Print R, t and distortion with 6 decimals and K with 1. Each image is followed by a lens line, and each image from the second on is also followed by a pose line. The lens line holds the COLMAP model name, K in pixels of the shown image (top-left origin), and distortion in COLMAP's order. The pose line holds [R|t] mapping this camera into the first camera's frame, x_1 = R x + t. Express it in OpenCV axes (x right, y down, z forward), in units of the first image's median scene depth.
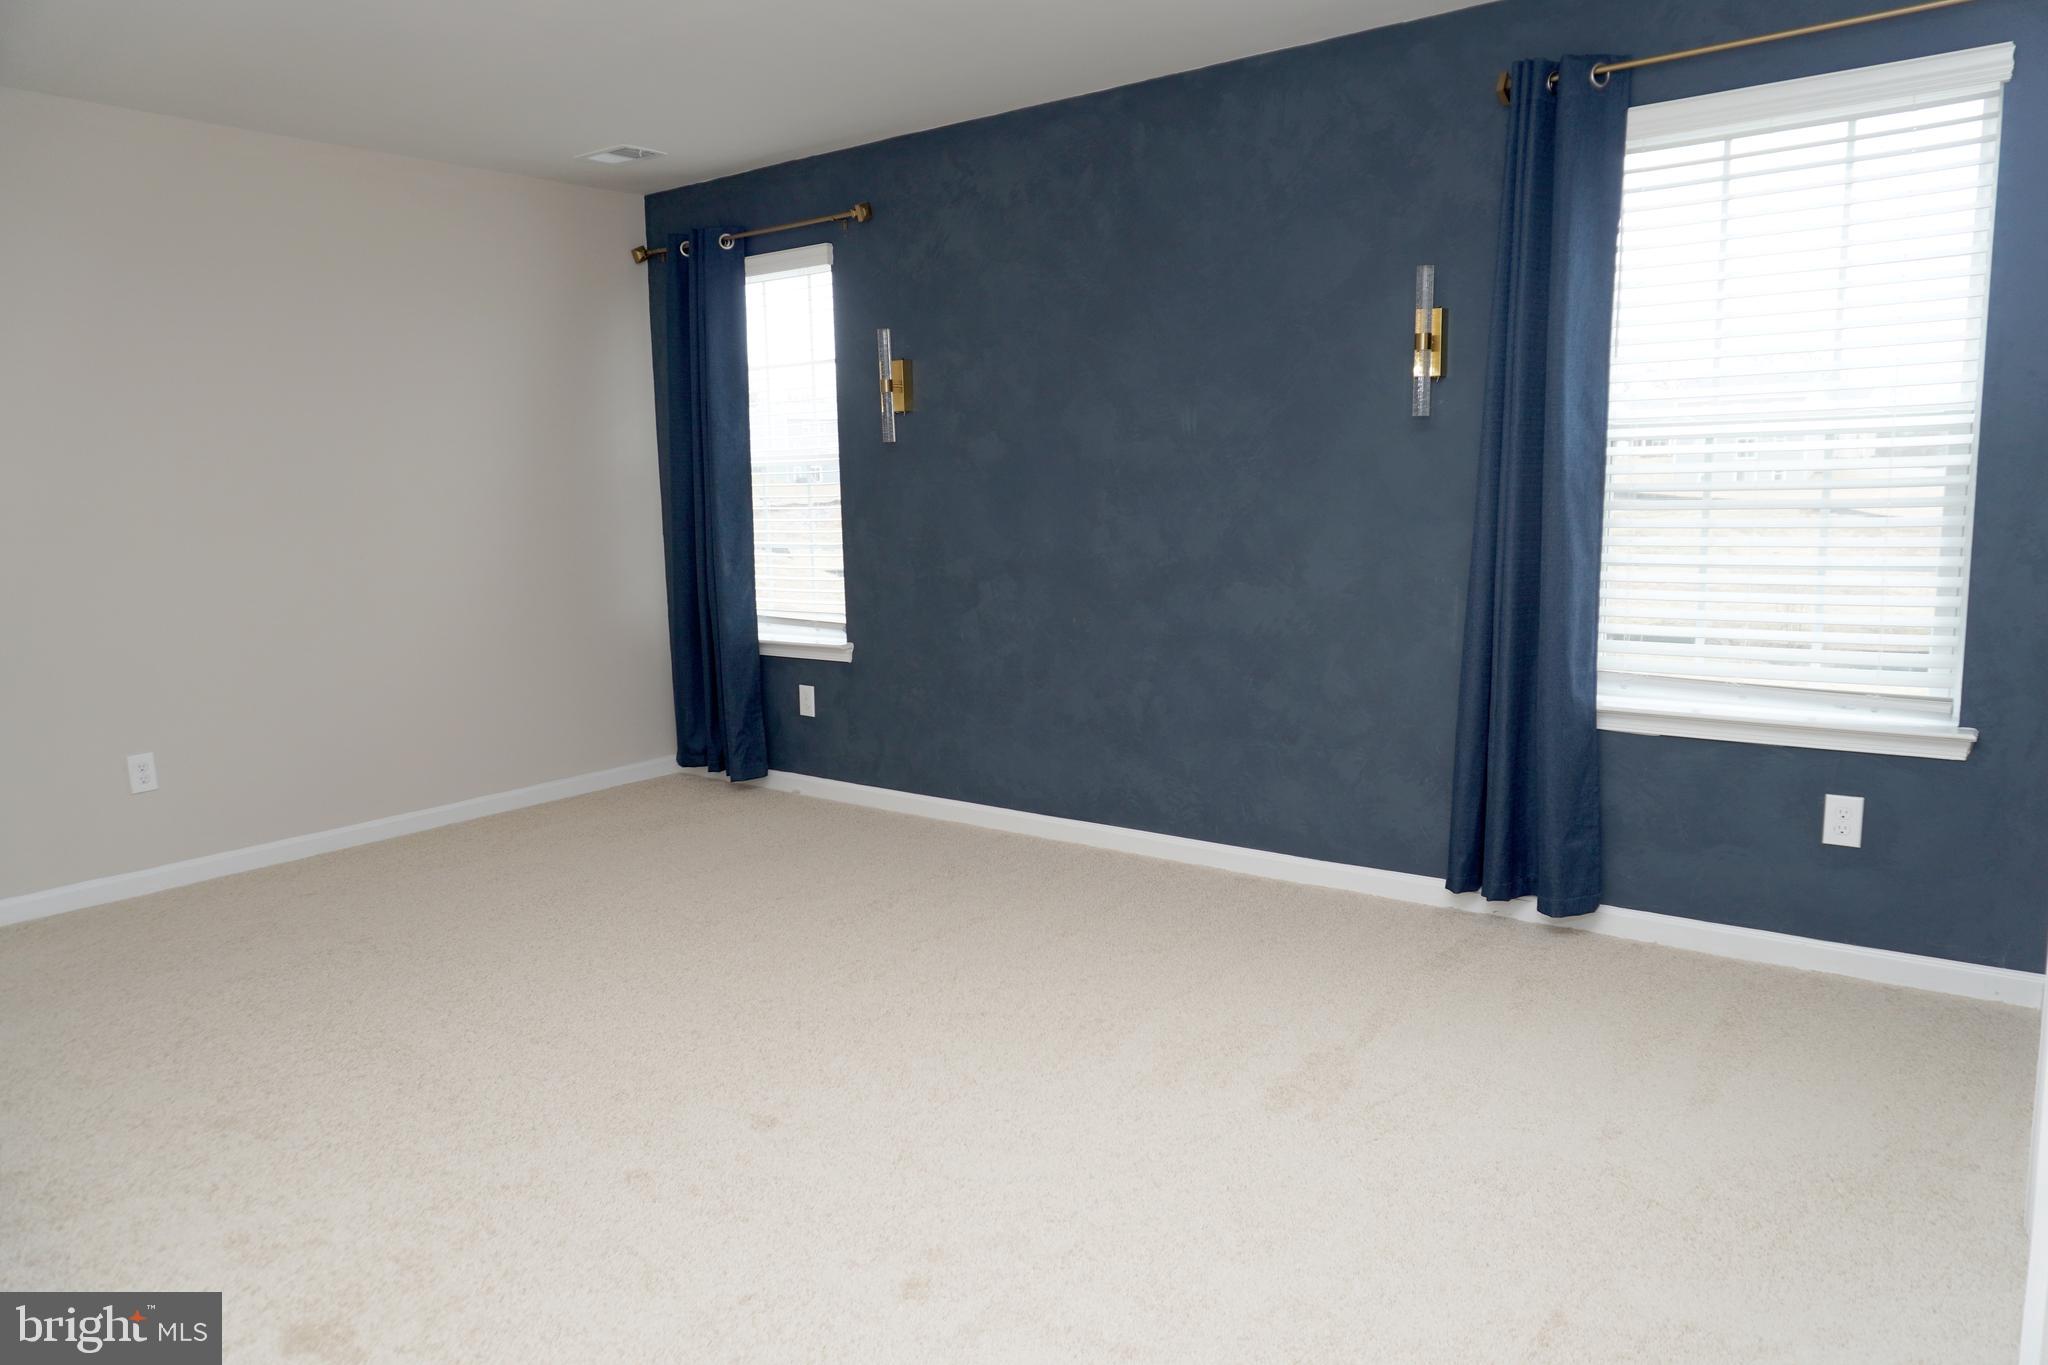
lens RADIAL K [[1342.5, 0, 915.1], [0, 1342.5, 684.4], [0, 0, 1]] dist [-0.004435, -0.006058]
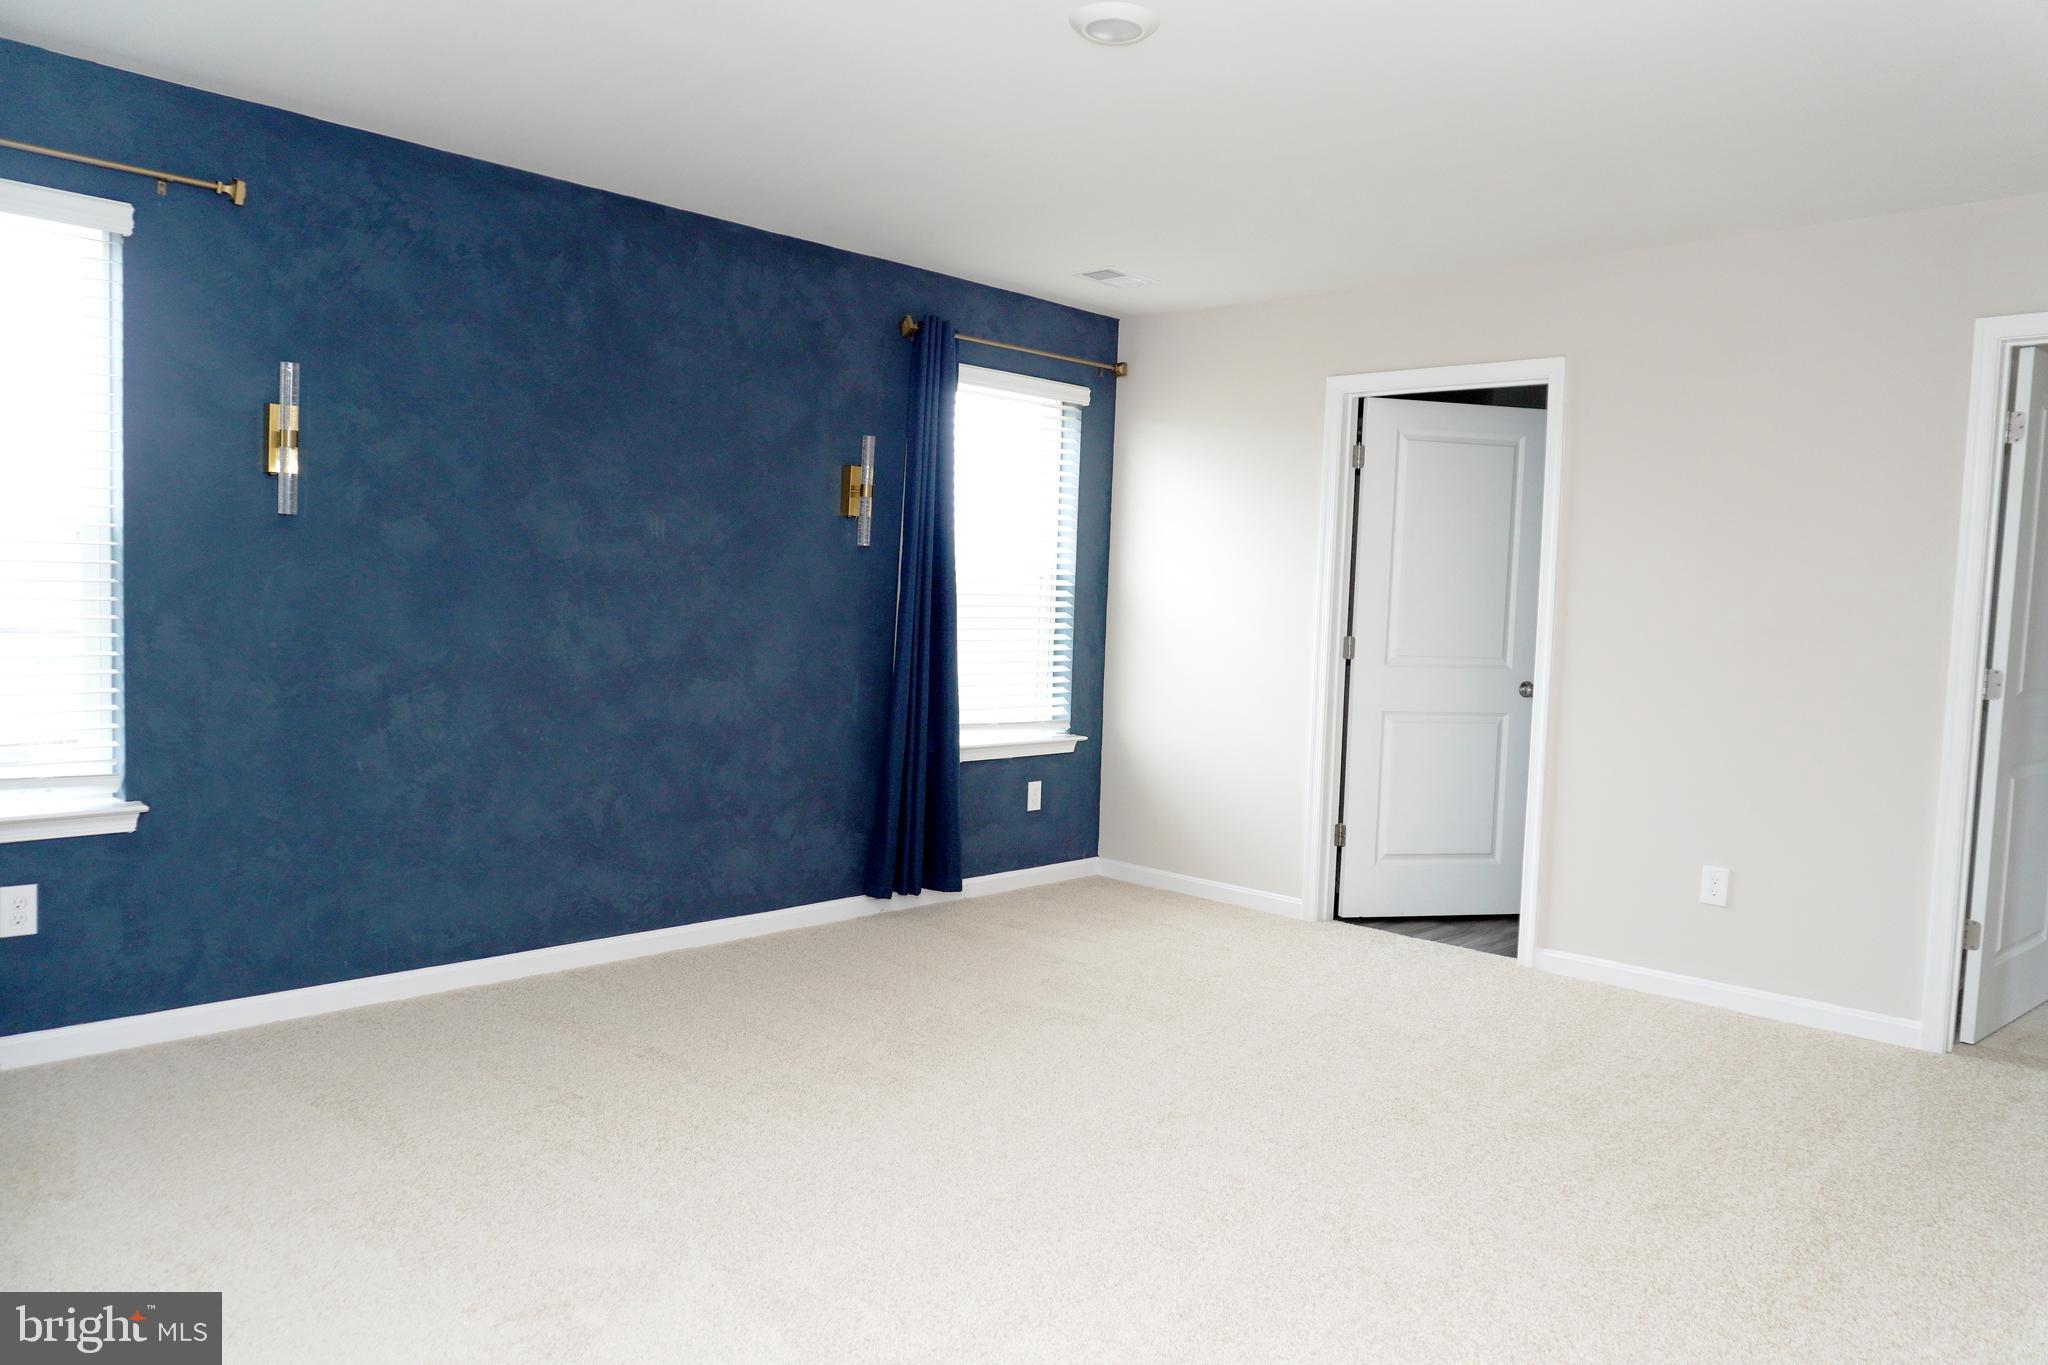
lens RADIAL K [[1342.5, 0, 915.1], [0, 1342.5, 684.4], [0, 0, 1]] dist [-0.004435, -0.006058]
pose [[0.170593, -0.043872, 0.984364, -0.761115], [0.111445, 0.993457, 0.024963, -0.074949], [-0.979019, 0.105444, 0.174366, 0.602347]]
